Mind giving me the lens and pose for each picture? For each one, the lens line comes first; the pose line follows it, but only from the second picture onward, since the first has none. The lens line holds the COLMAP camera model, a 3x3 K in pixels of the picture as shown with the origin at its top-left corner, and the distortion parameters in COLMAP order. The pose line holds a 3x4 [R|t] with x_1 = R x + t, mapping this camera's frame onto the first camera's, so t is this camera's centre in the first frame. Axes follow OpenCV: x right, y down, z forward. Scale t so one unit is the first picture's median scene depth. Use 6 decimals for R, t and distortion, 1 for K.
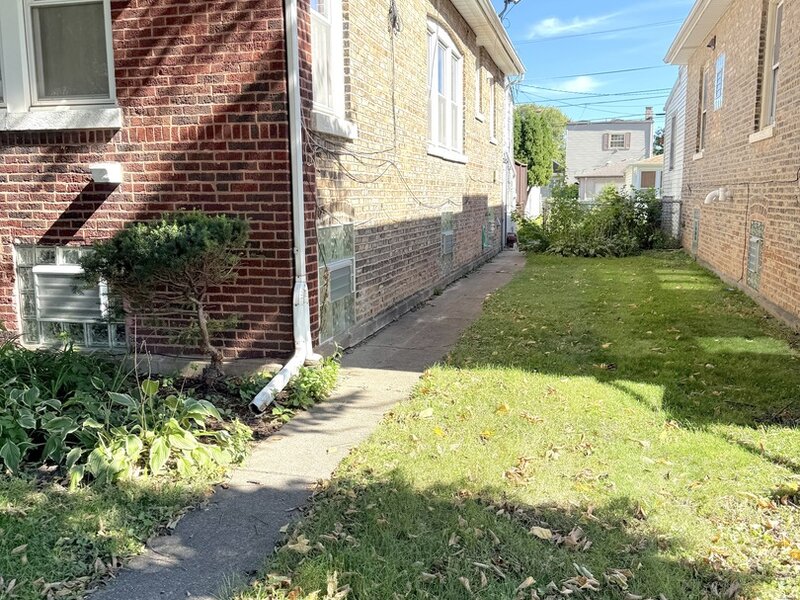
lens RADIAL K [[751.0, 0, 400.0], [0, 751.0, 300.0], [0, 0, 1]] dist [0.195914, -0.408776]
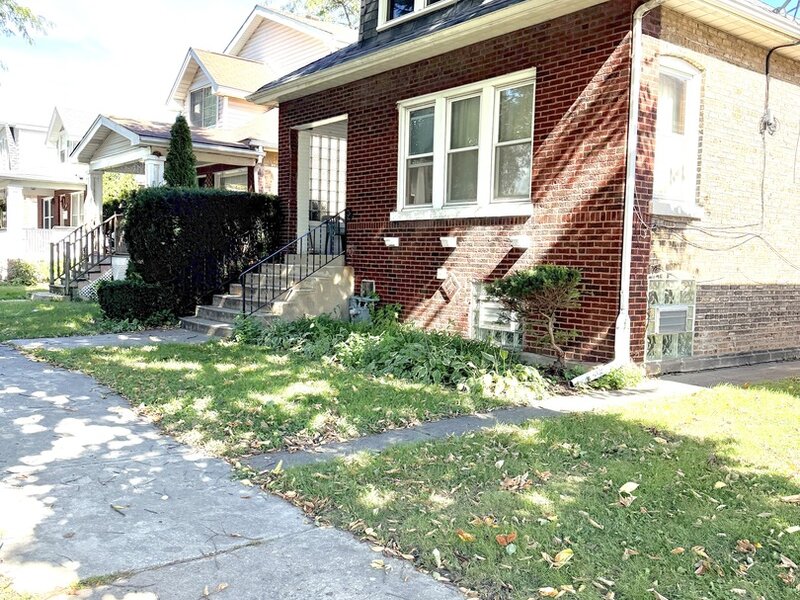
lens RADIAL K [[751.0, 0, 400.0], [0, 751.0, 300.0], [0, 0, 1]] dist [0.195914, -0.408776]
pose [[0.789781, 0.062380, -0.610209, 0.398848], [-0.117750, 0.991732, -0.051019, 0.071506], [0.601981, 0.112146, 0.790596, -0.425889]]
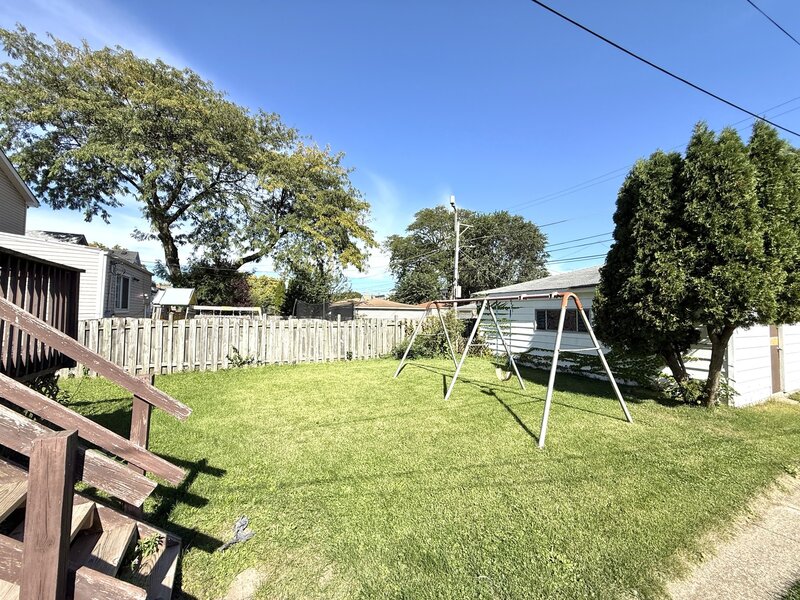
lens RADIAL K [[319.1, 0, 400.0], [0, 319.1, 300.0], [0, 0, 1]] dist [0.002953, 0.000266]
pose [[0.671413, -0.018347, -0.740857, 0.944991], [-0.117592, 0.984391, -0.130948, -0.636637], [0.731695, 0.175039, 0.658775, 4.069475]]
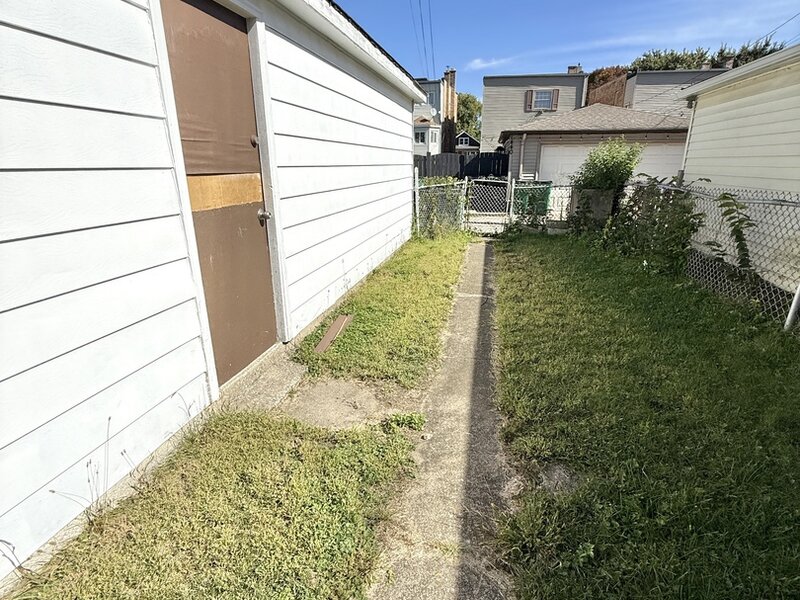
lens RADIAL K [[410.1, 0, 409.1], [0, 410.1, 296.2], [0, 0, 1]] dist [0.003409, 0.000393]
pose [[0.998413, -0.007127, 0.055863, 1.120646], [-0.002700, 0.984762, 0.173886, -0.748295], [-0.056252, -0.173761, 0.983180, 5.282420]]
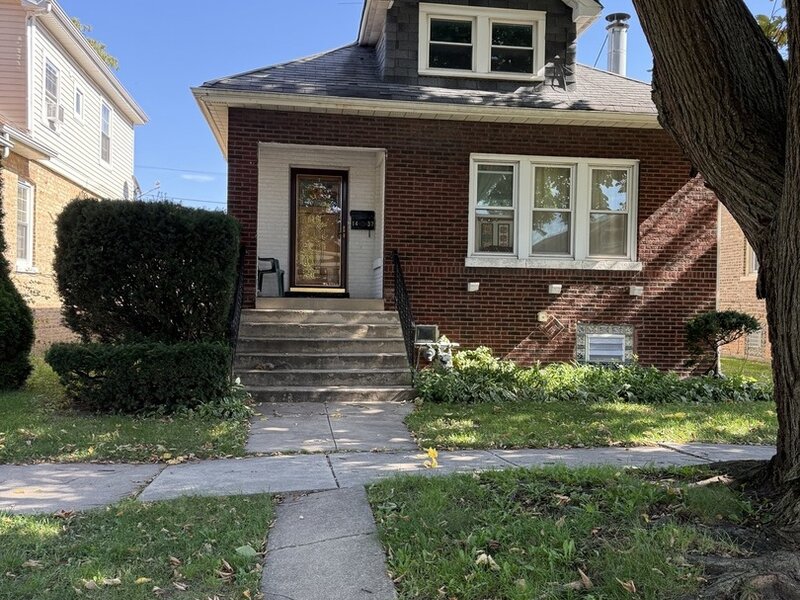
lens RADIAL K [[751.0, 0, 400.0], [0, 751.0, 300.0], [0, 0, 1]] dist [0.195914, -0.408776]
pose [[0.920001, 0.025686, 0.391074, -1.713777], [0.028459, 0.990837, -0.132028, 0.117240], [-0.390882, 0.132595, 0.910840, -0.654374]]
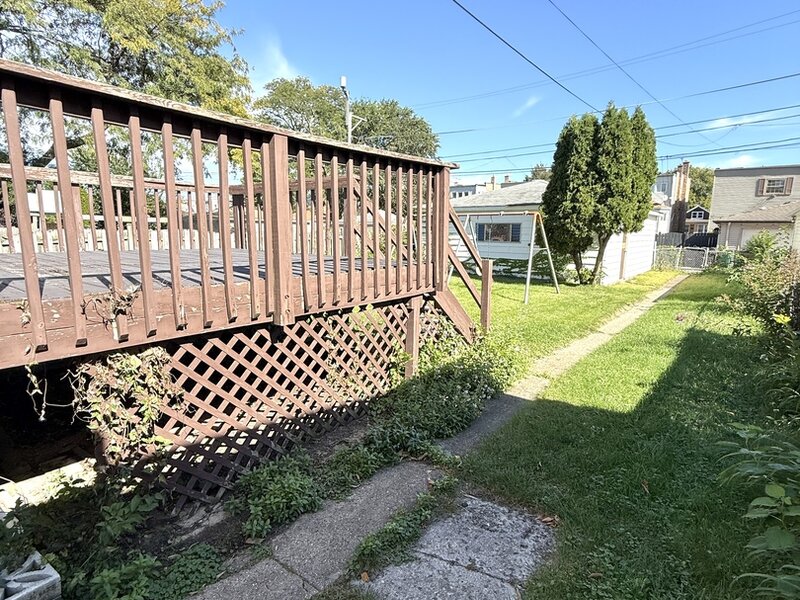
lens RADIAL K [[410.1, 0, 409.1], [0, 410.1, 296.2], [0, 0, 1]] dist [0.003409, 0.000393]
pose [[0.908343, 0.084144, -0.409675, 0.867057], [-0.076824, 0.996454, 0.034329, -0.509215], [0.411111, 0.000290, 0.911585, 3.296144]]
